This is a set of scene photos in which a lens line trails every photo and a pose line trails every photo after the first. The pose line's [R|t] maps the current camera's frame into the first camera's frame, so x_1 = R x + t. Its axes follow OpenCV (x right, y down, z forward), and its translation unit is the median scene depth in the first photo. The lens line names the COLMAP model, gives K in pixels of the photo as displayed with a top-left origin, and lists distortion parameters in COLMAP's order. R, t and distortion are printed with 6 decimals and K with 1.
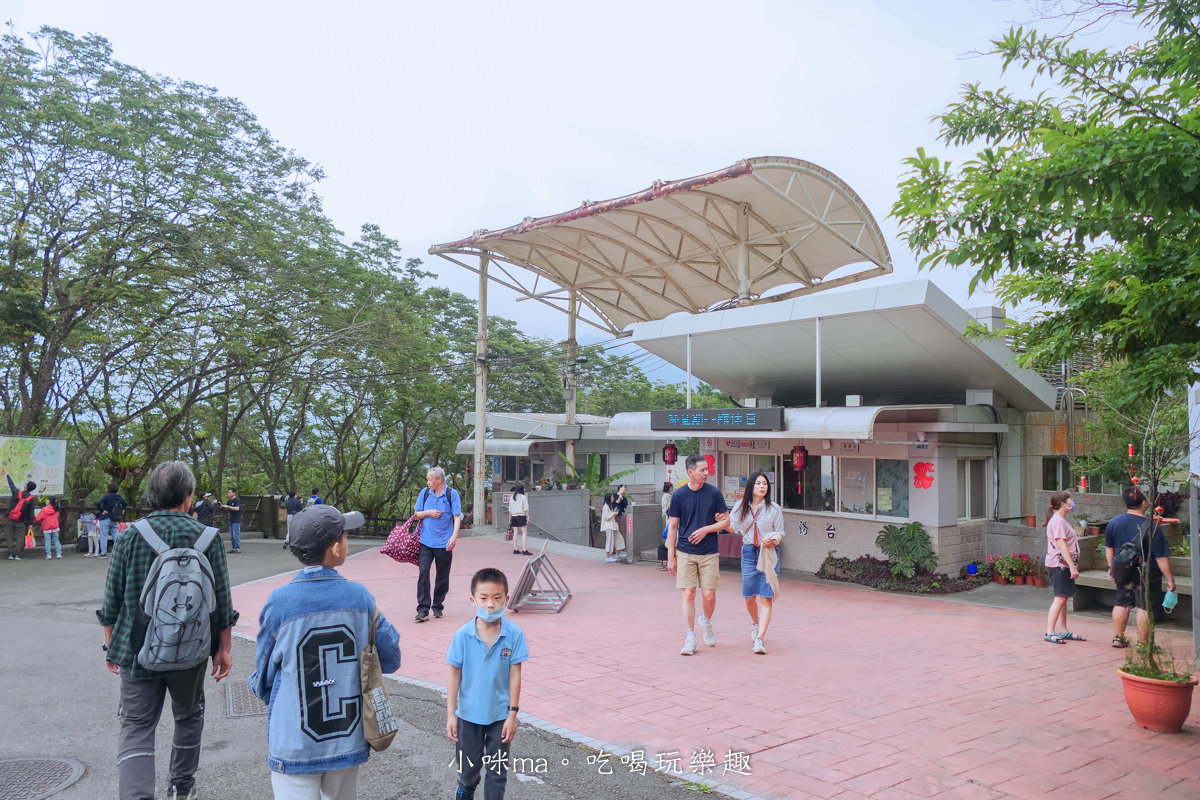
lens RADIAL K [[1031.5, 0, 600.0], [0, 1031.5, 400.0], [0, 0, 1]] dist [-0.038937, 0.021353]
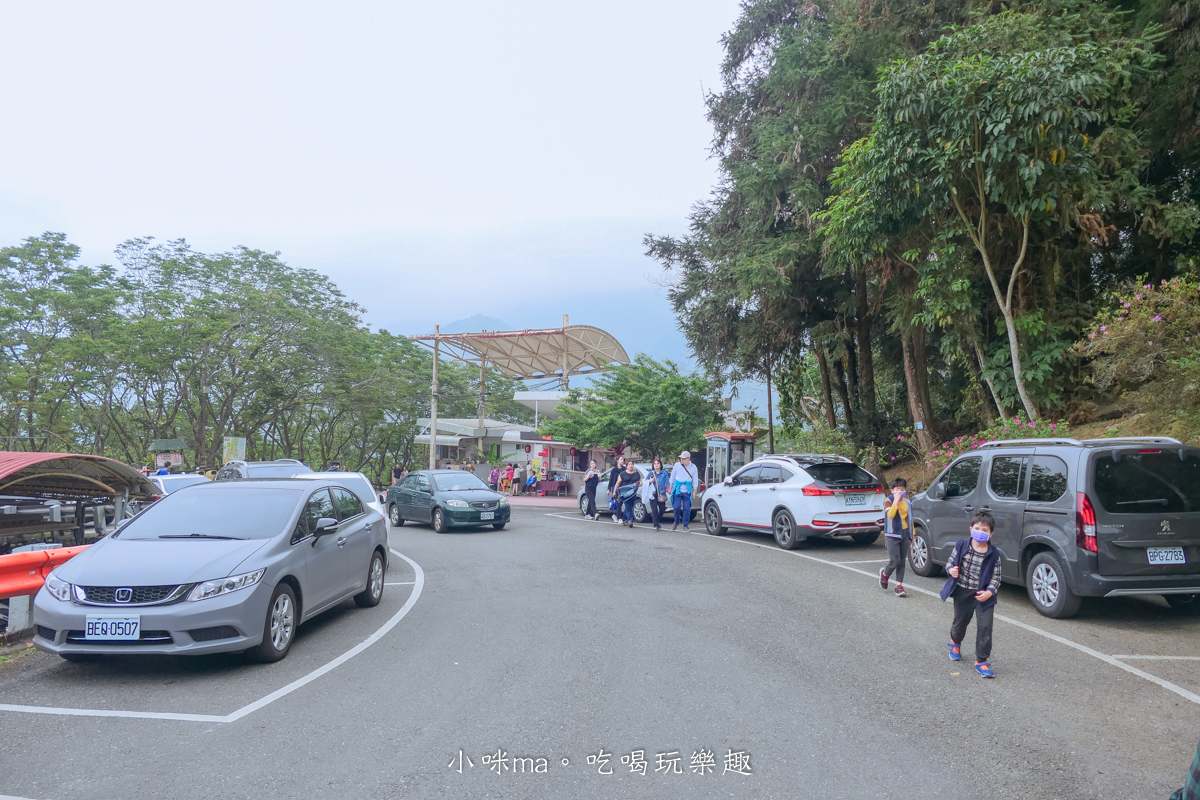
lens RADIAL K [[1031.5, 0, 600.0], [0, 1031.5, 400.0], [0, 0, 1]] dist [-0.038937, 0.021353]
pose [[0.993787, 0.014724, 0.110324, -0.021611], [-0.017556, 0.999540, 0.024741, -0.077940], [-0.109909, -0.026524, 0.993588, -0.867123]]
